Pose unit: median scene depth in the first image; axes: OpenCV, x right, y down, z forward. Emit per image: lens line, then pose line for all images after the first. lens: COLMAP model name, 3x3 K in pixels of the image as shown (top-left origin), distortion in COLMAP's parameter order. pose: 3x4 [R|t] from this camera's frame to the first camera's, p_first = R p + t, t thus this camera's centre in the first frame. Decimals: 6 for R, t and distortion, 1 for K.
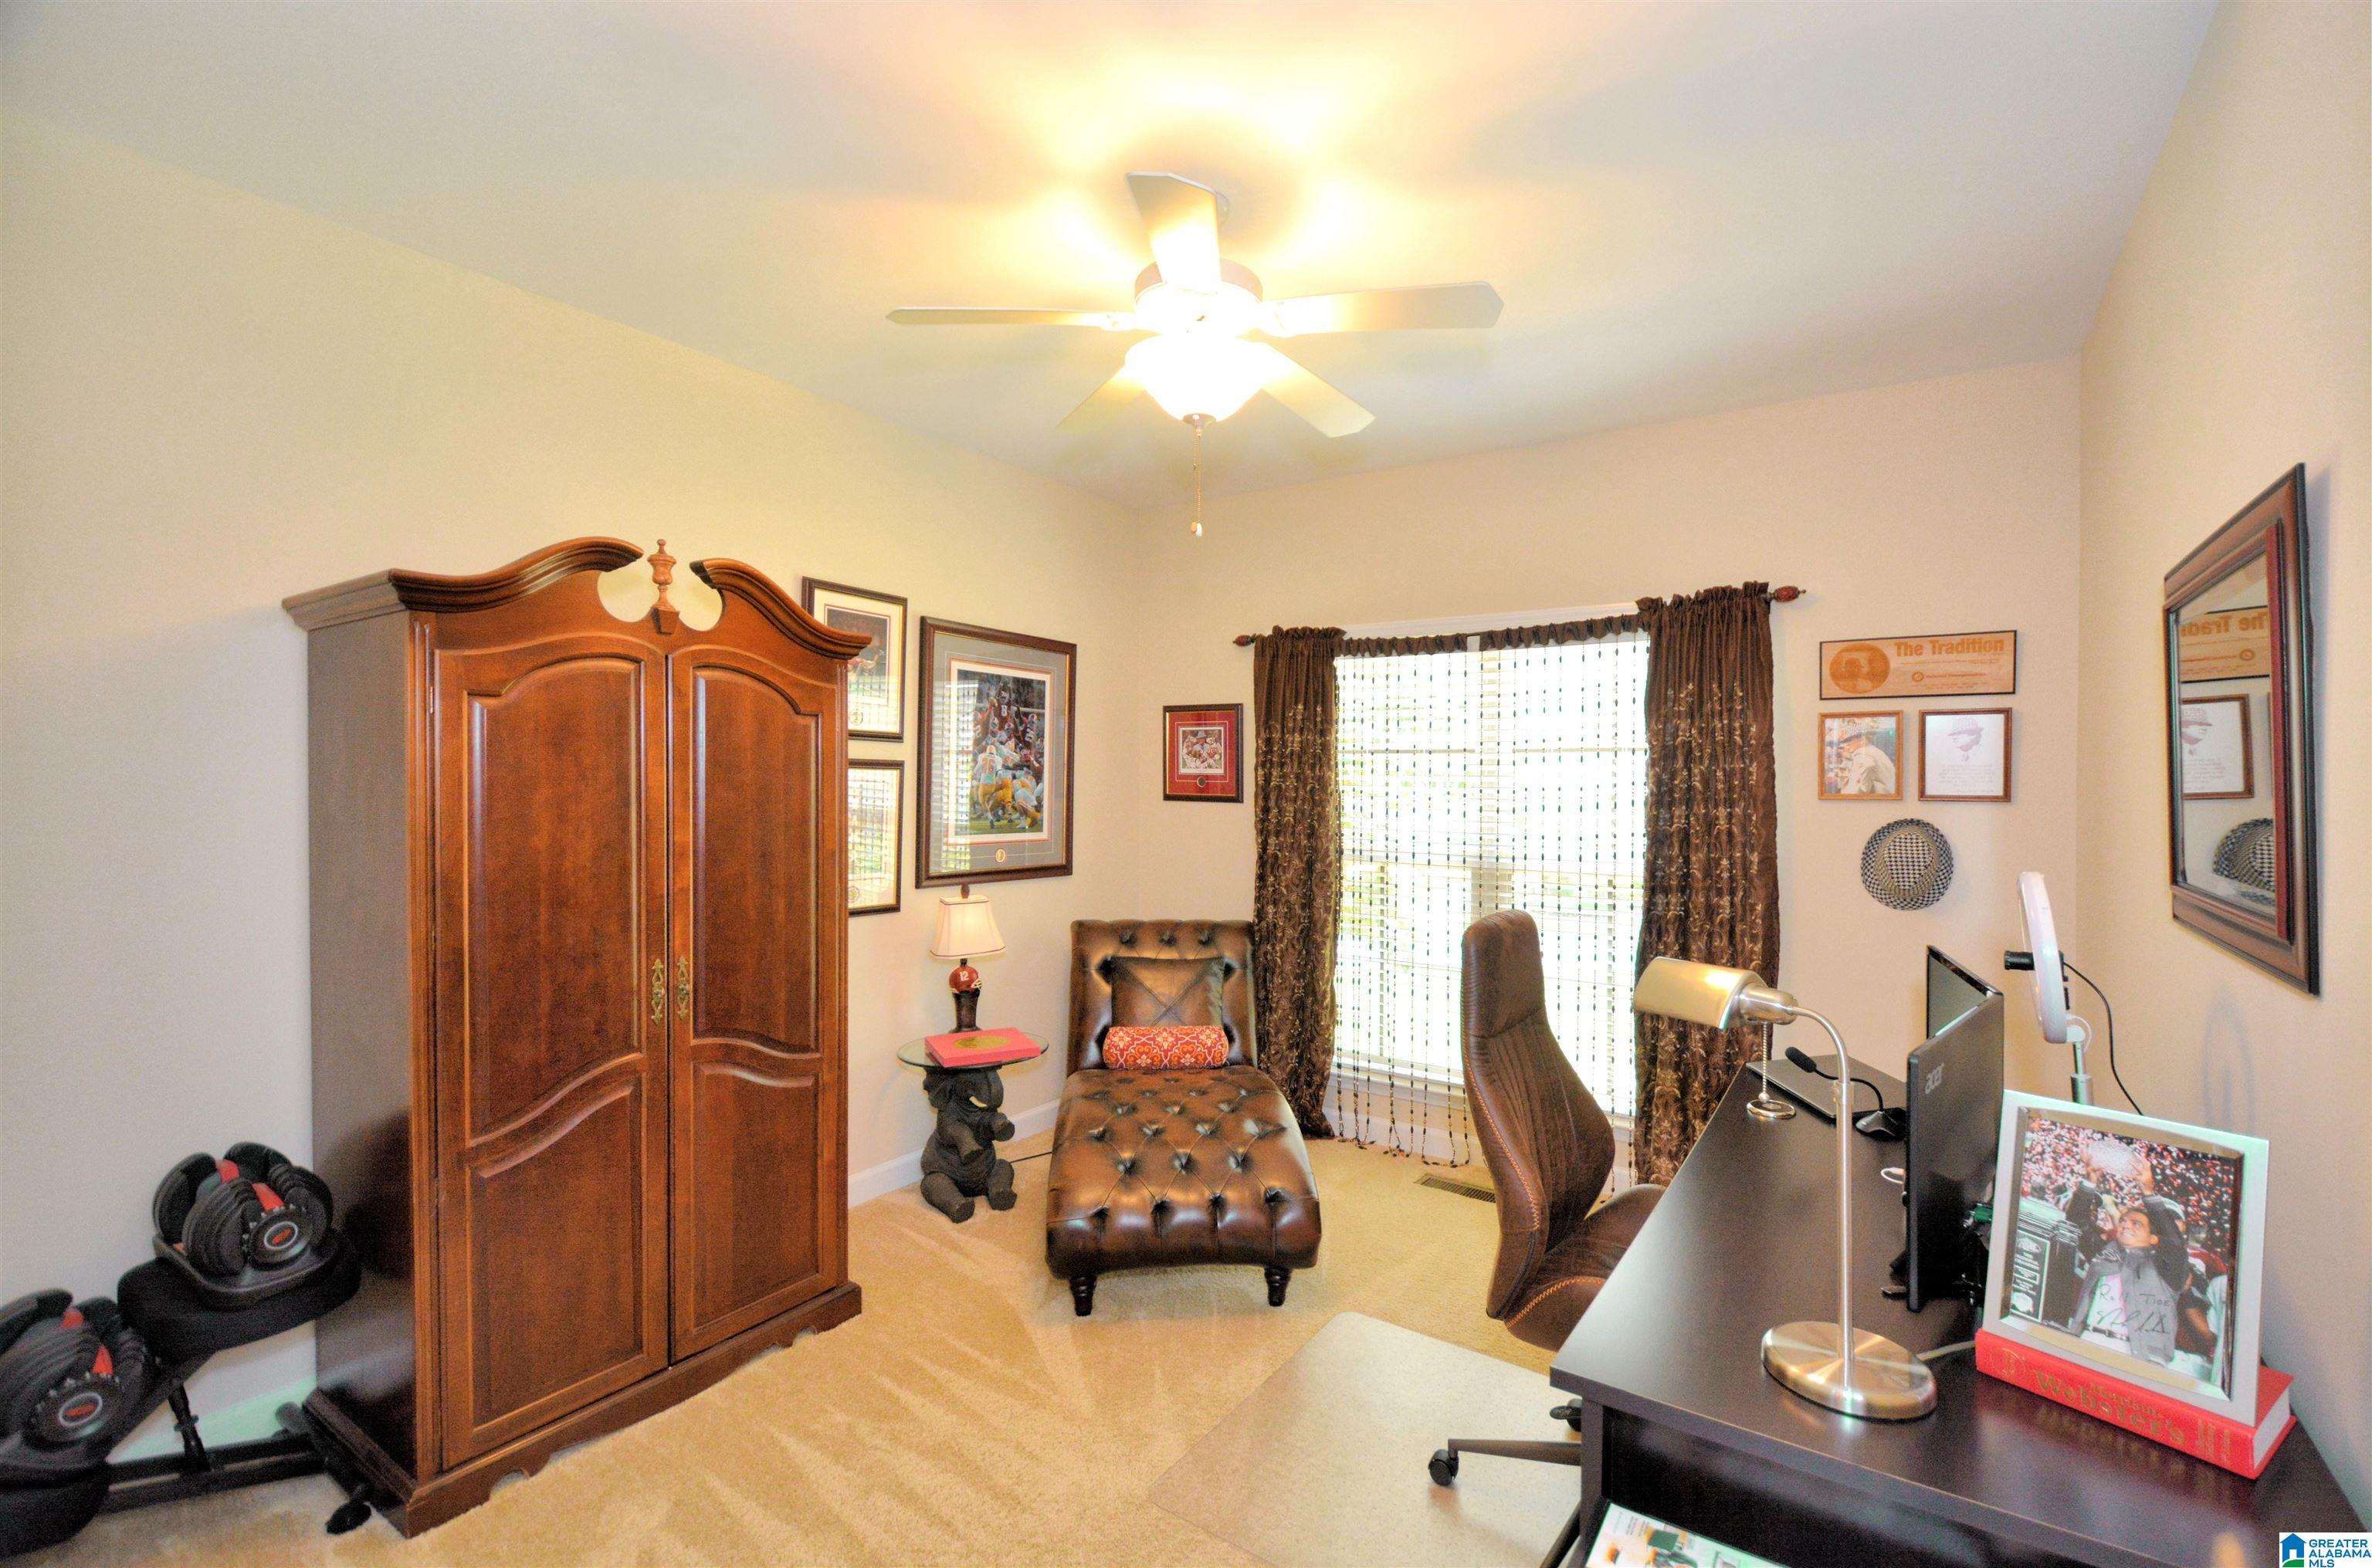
lens RADIAL K [[1027.4, 0, 1183.9], [0, 1027.4, 778.6], [0, 0, 1]] dist [0.008817, -0.004141]
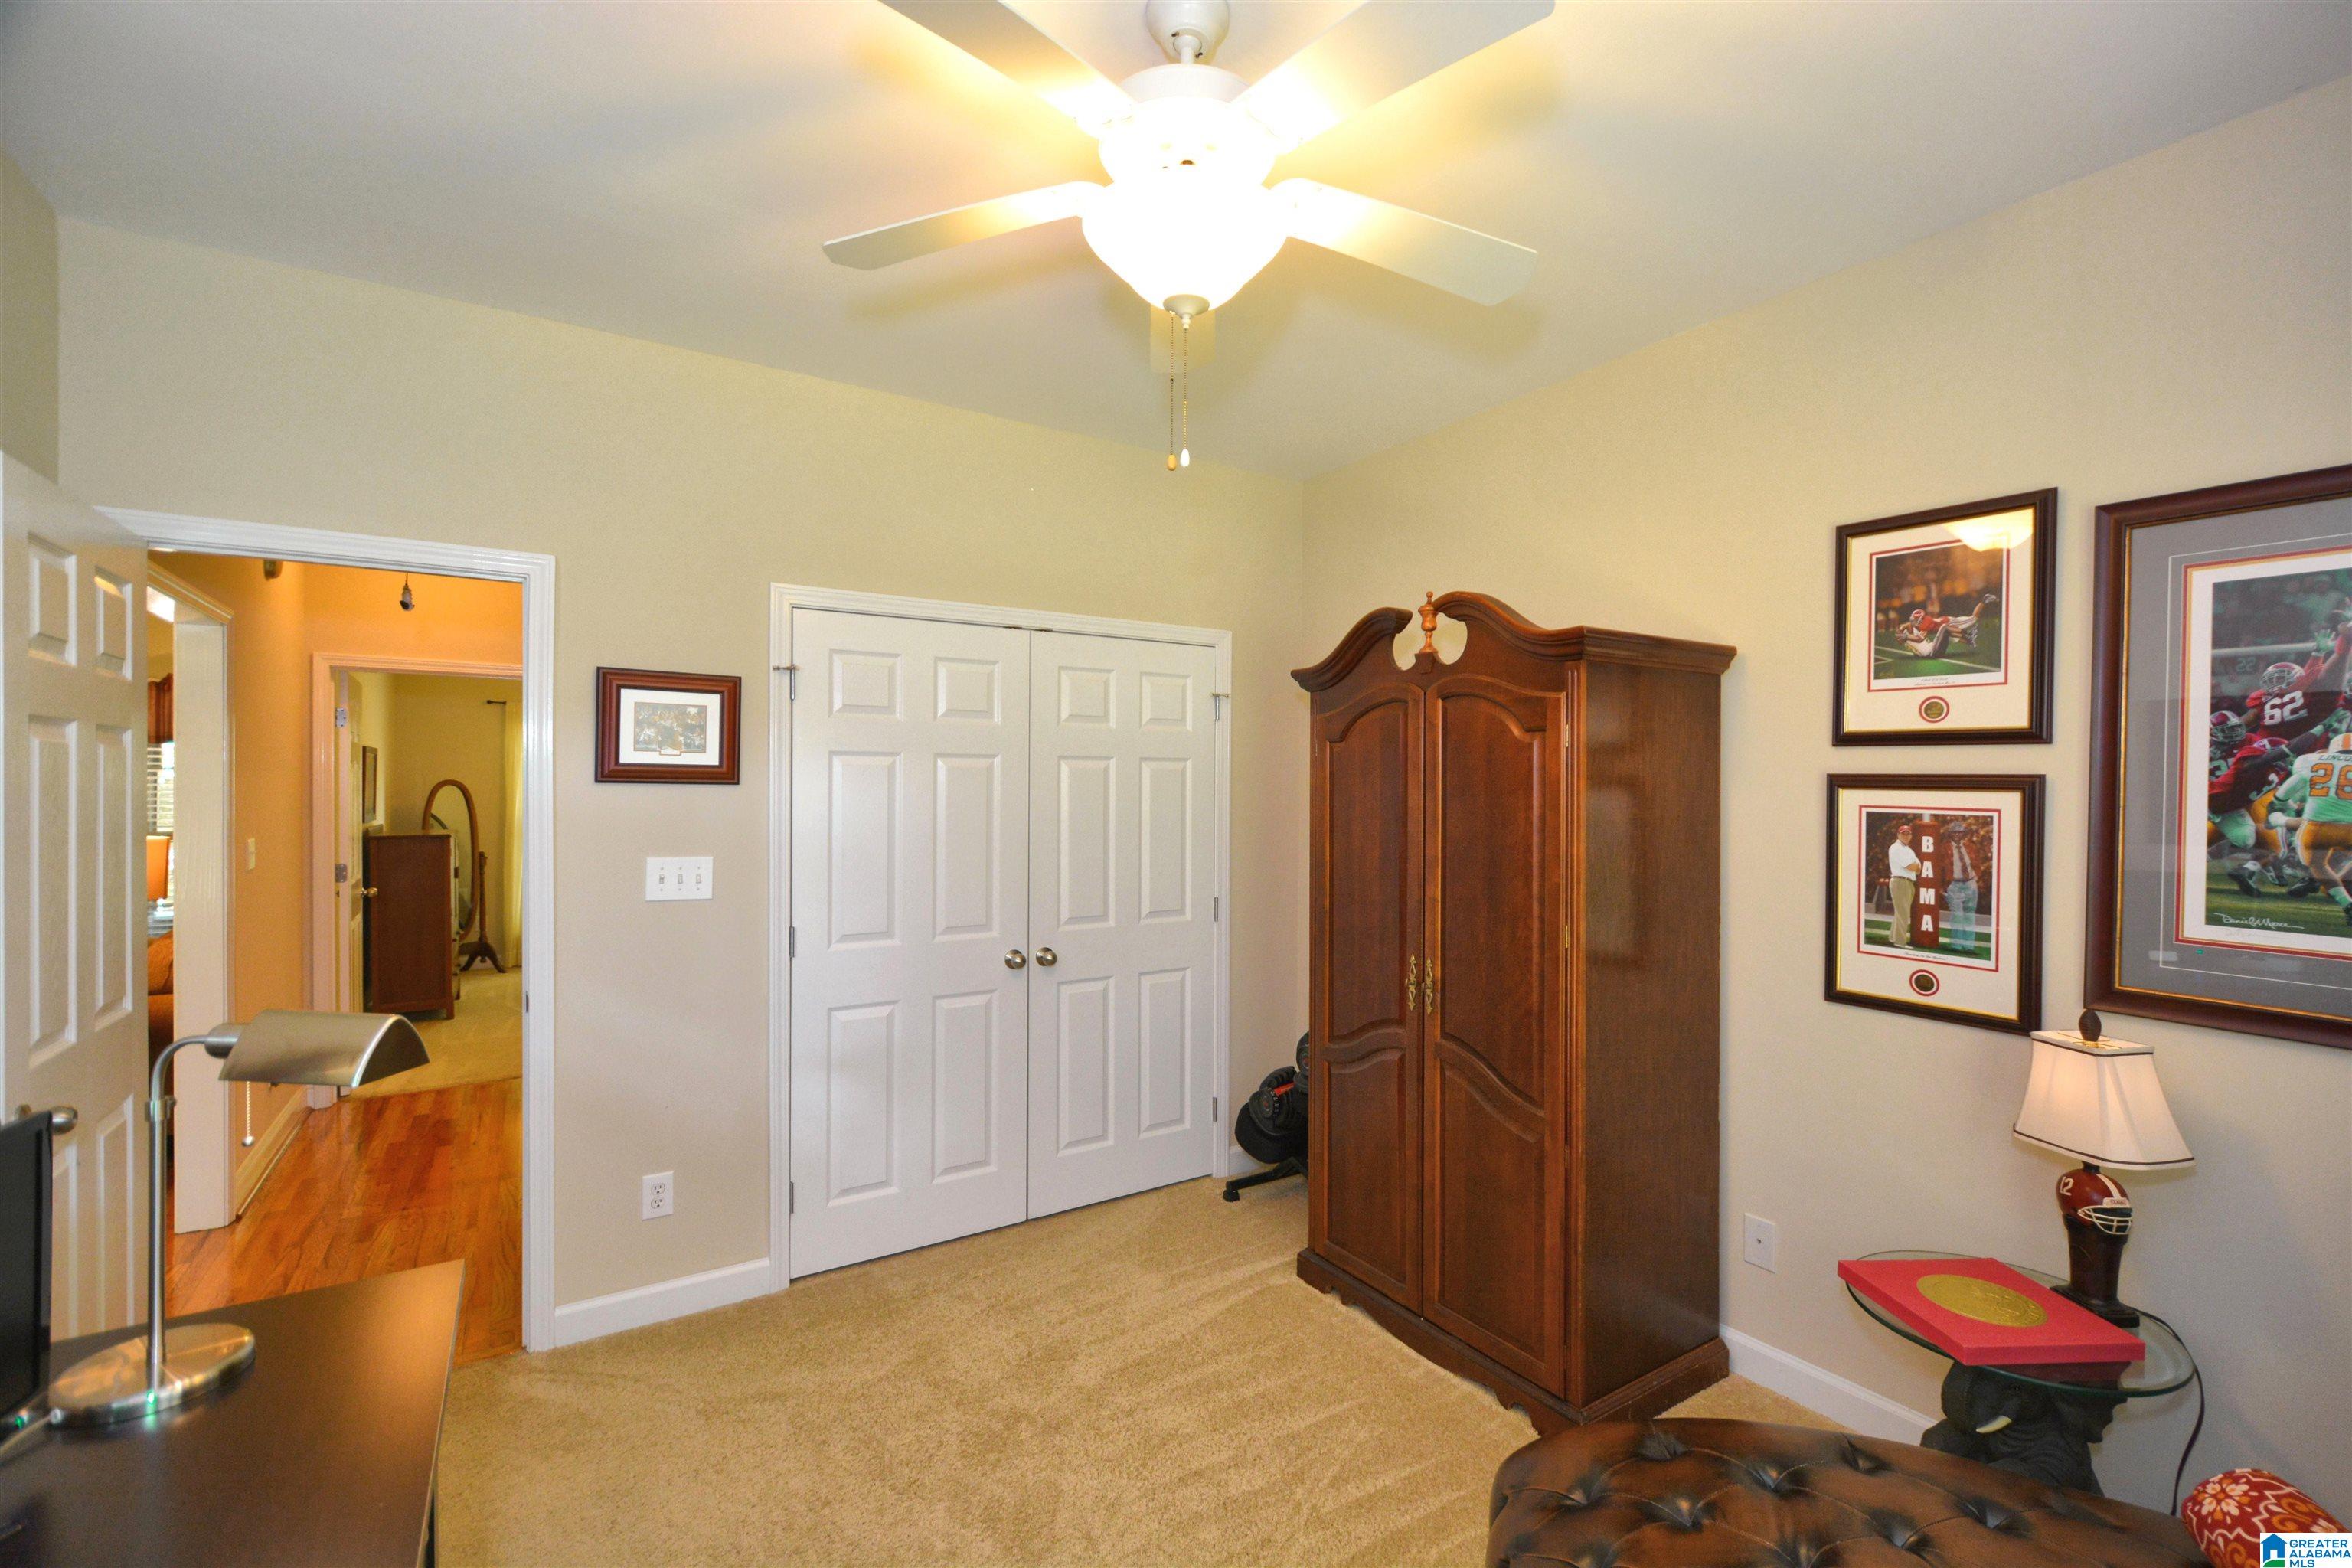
lens RADIAL K [[1018.8, 0, 1176.4], [0, 1018.8, 796.8], [0, 0, 1]] dist [0.008817, -0.004141]
pose [[-0.366676, -0.005324, -0.930333, 0.625853], [-0.010812, 0.999940, -0.001461, 0.000643], [0.930286, 0.009523, -0.366712, 1.111546]]
